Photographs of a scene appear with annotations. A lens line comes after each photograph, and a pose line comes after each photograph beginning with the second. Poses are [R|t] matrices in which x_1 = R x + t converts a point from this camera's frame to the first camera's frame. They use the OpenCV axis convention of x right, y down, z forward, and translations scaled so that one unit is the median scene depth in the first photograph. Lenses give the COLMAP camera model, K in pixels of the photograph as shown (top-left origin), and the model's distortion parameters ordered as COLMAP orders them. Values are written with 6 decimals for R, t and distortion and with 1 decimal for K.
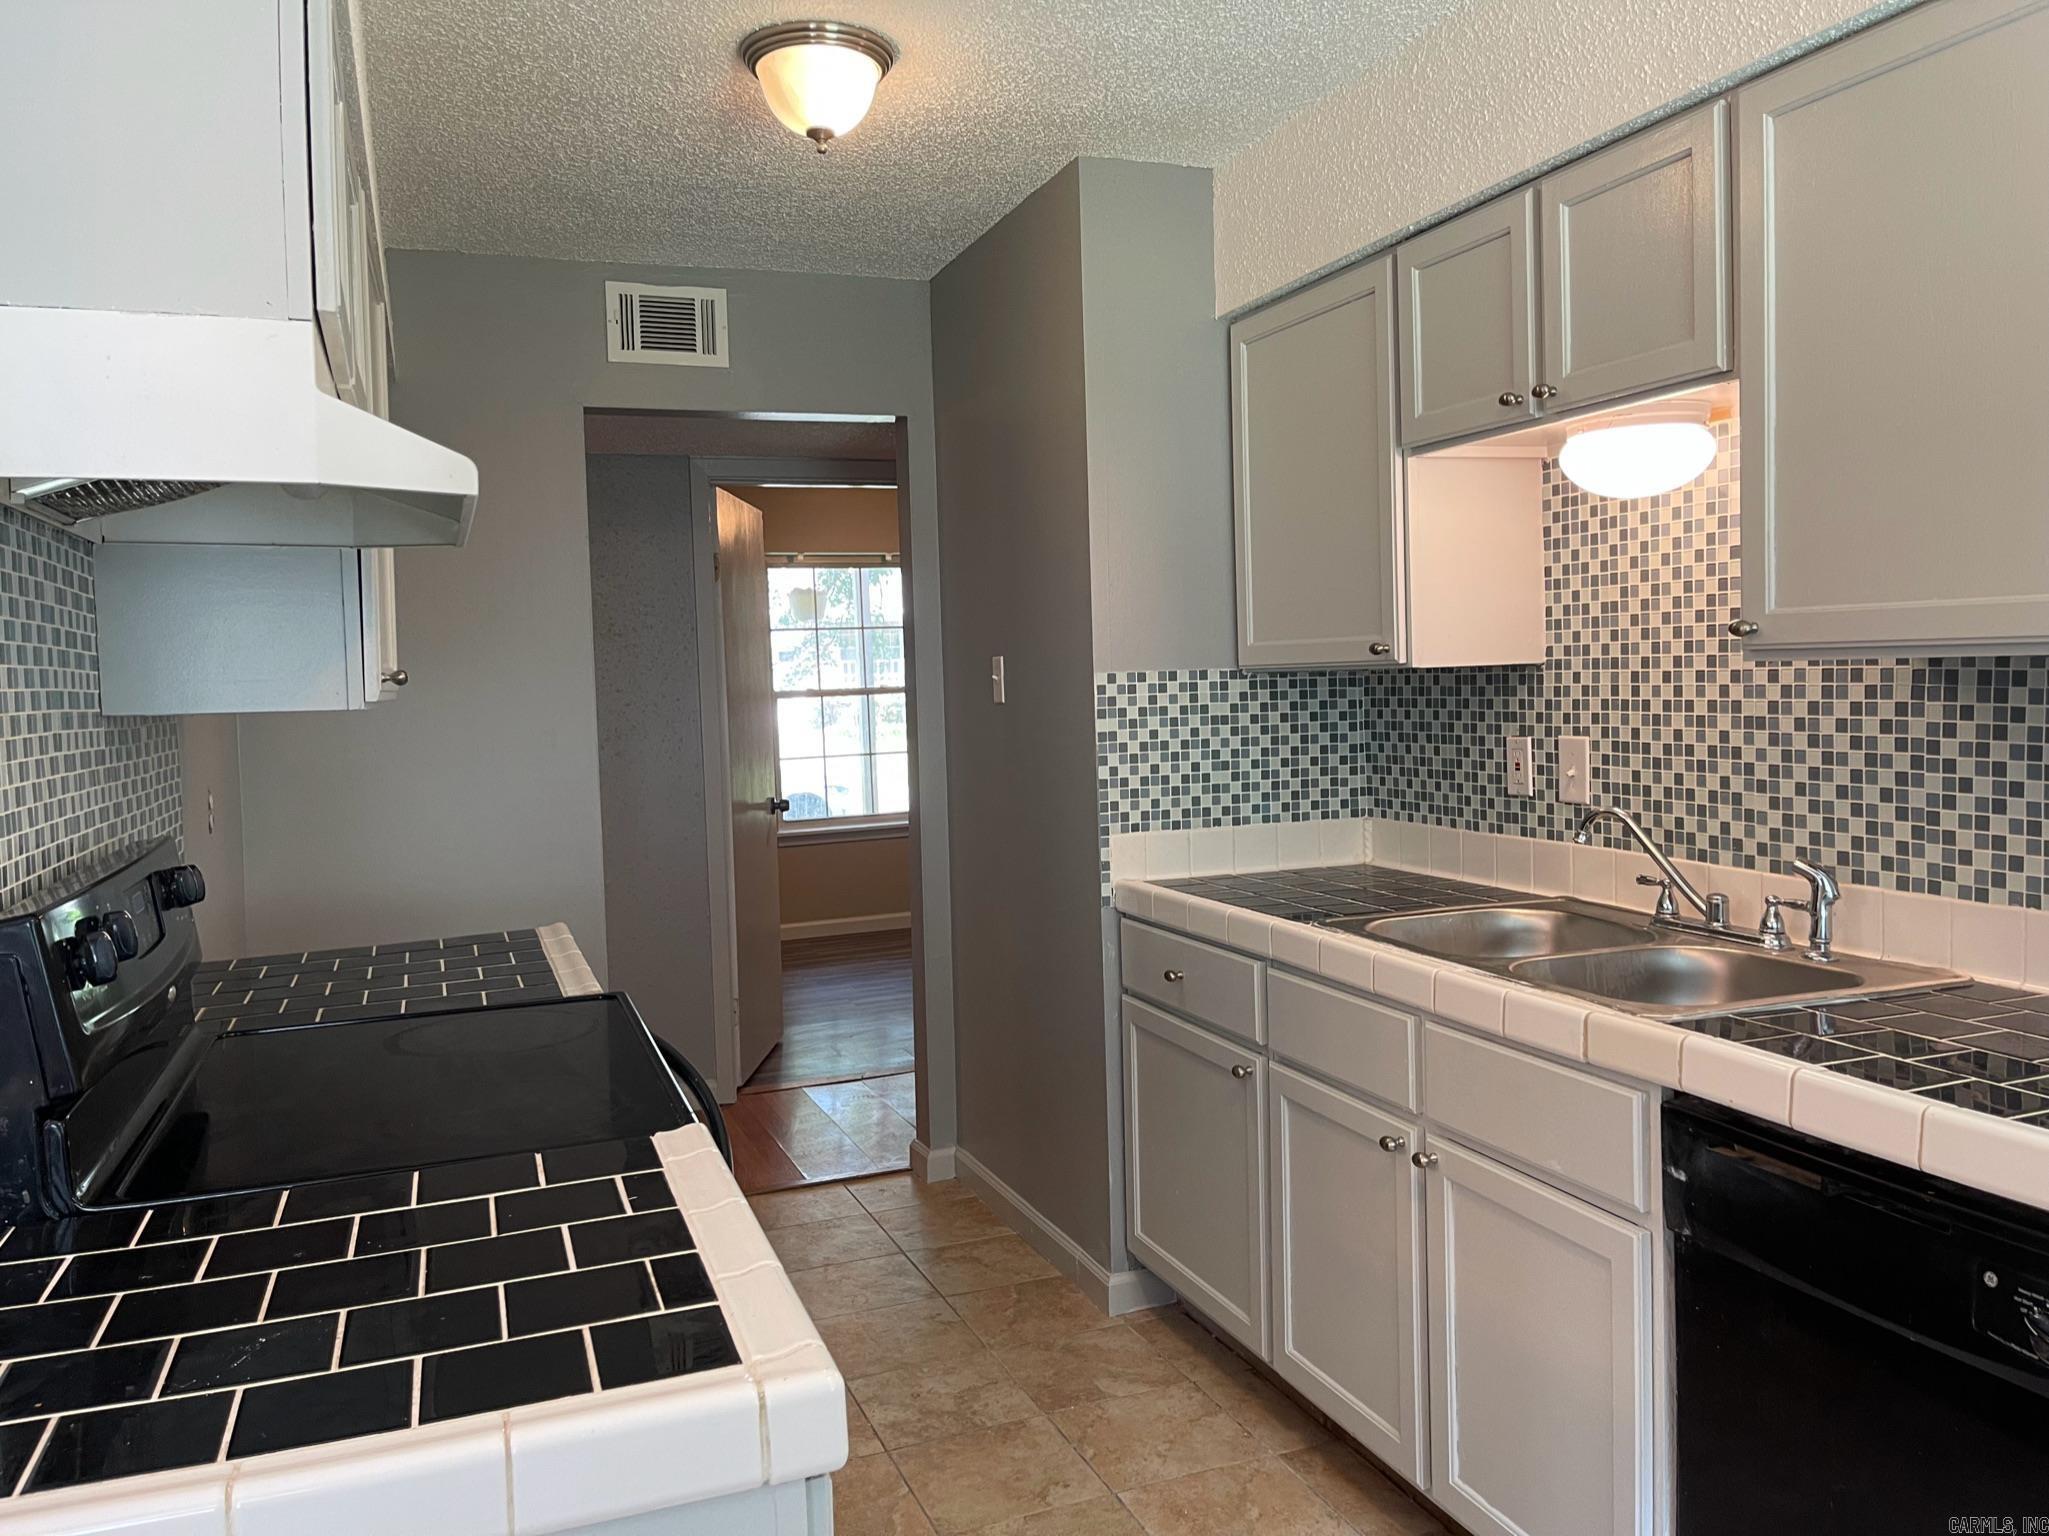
lens RADIAL K [[1548.8, 0, 1034.3], [0, 1548.8, 732.8], [0, 0, 1]] dist [0.077268, -0.102044]
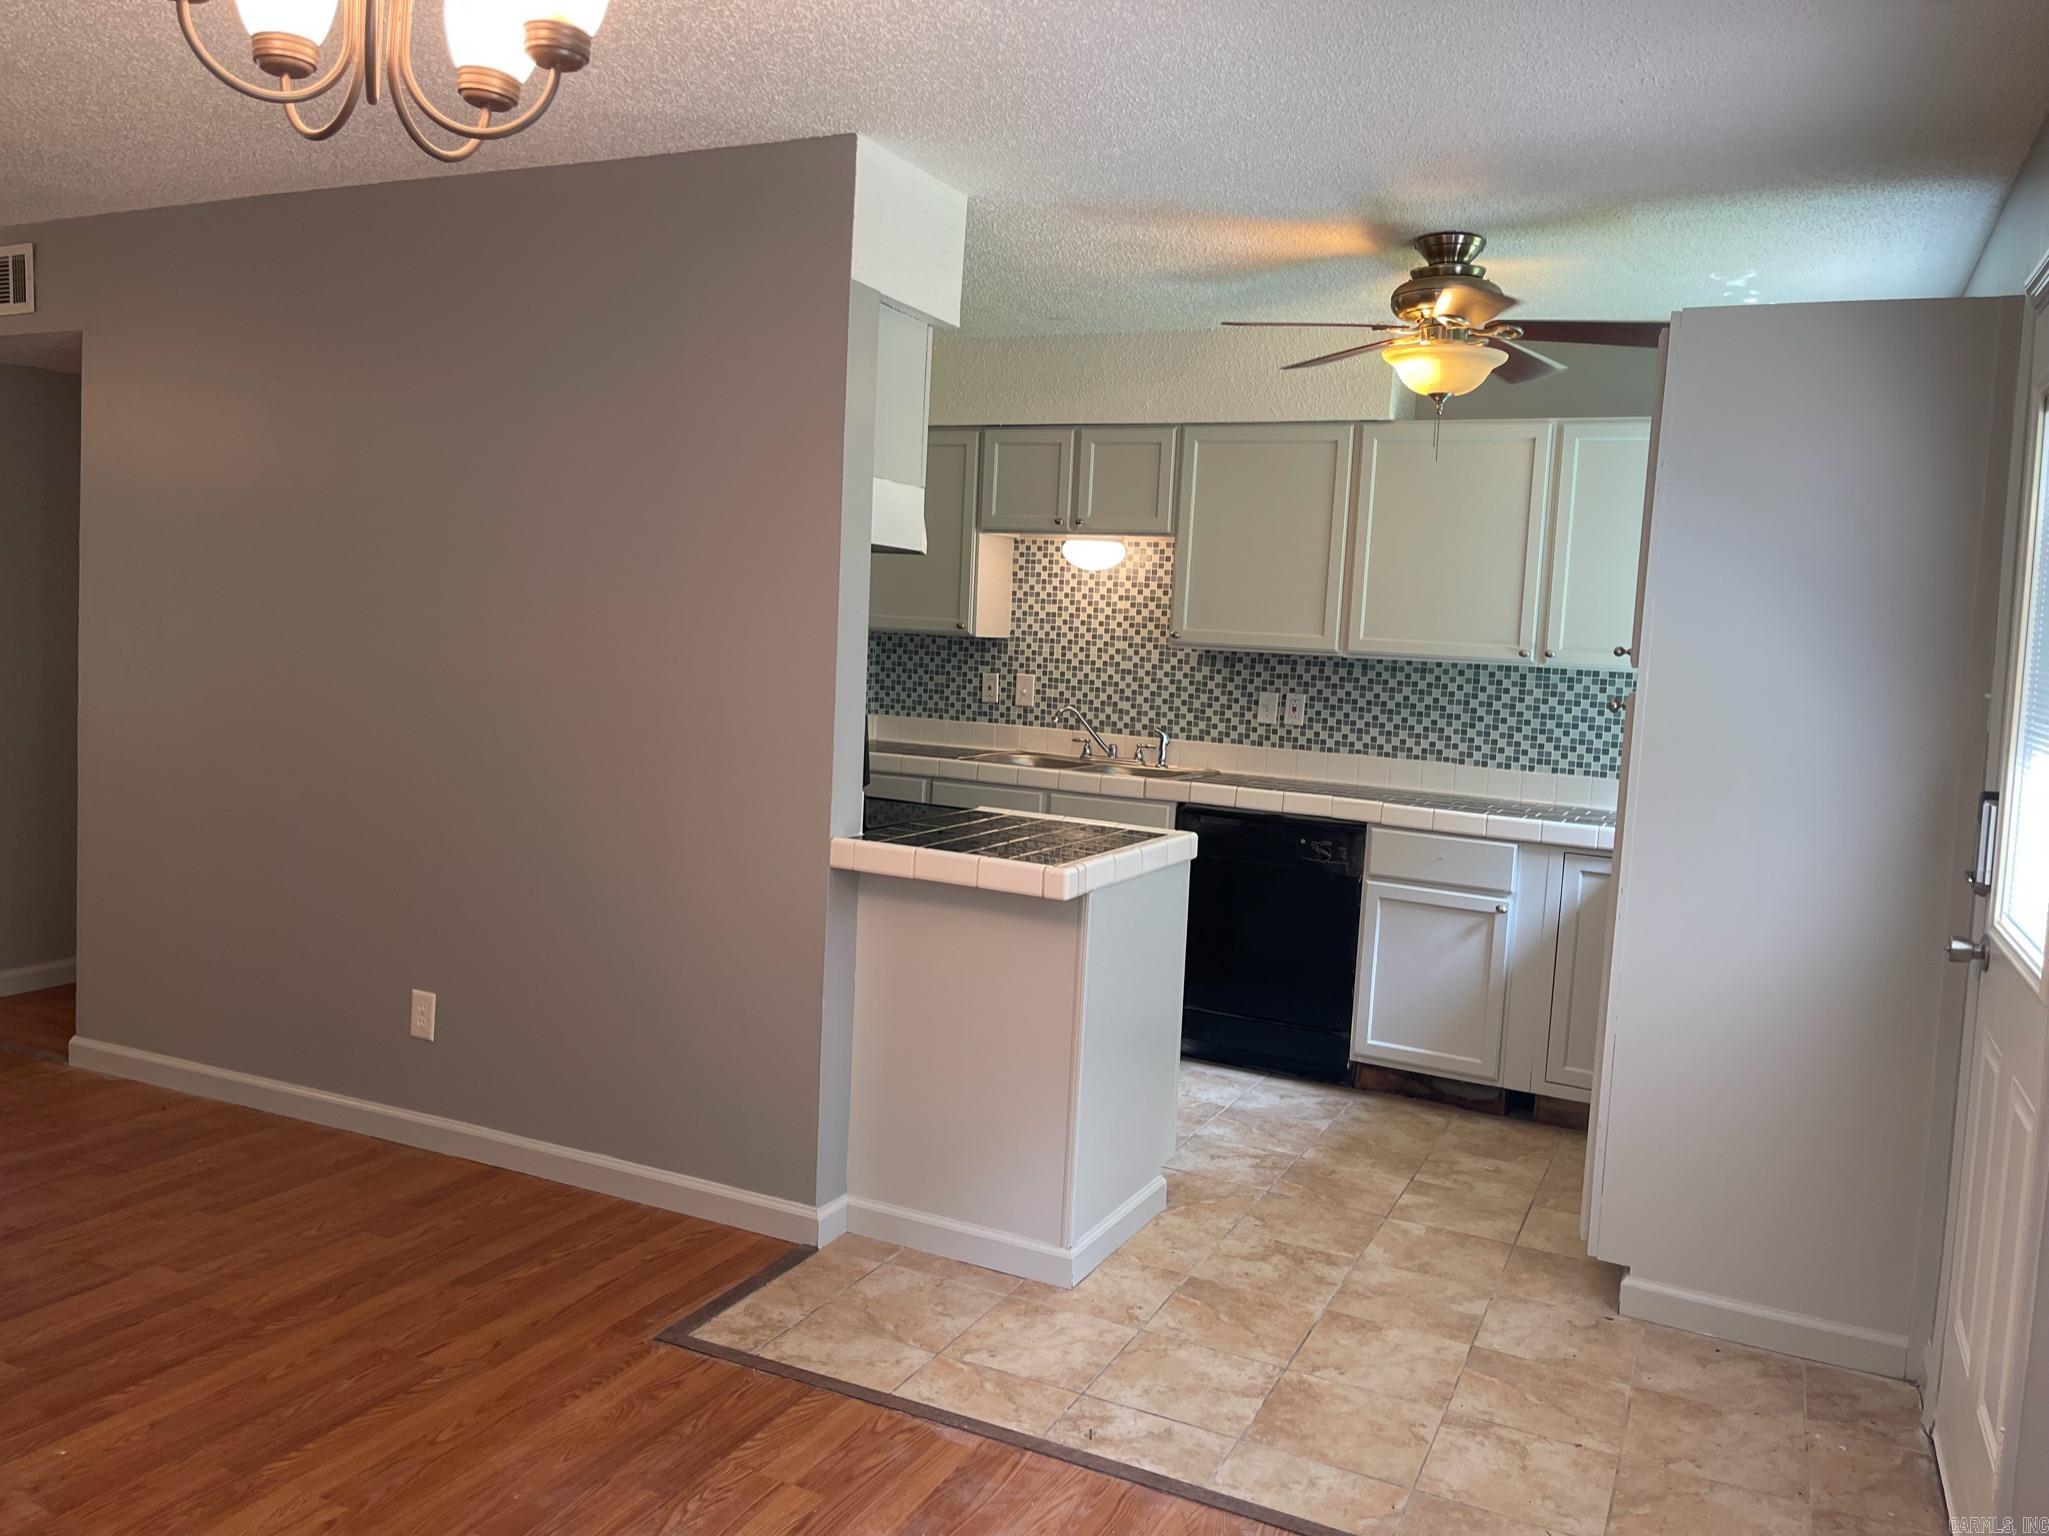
lens RADIAL K [[1548.8, 0, 1016.5], [0, 1548.8, 745.5], [0, 0, 1]] dist [0.077268, -0.102044]
pose [[0.726684, 0.015623, 0.686794, -1.204068], [-0.045351, 0.998651, 0.025268, 0.050711], [-0.685473, -0.049509, 0.726413, -0.557299]]
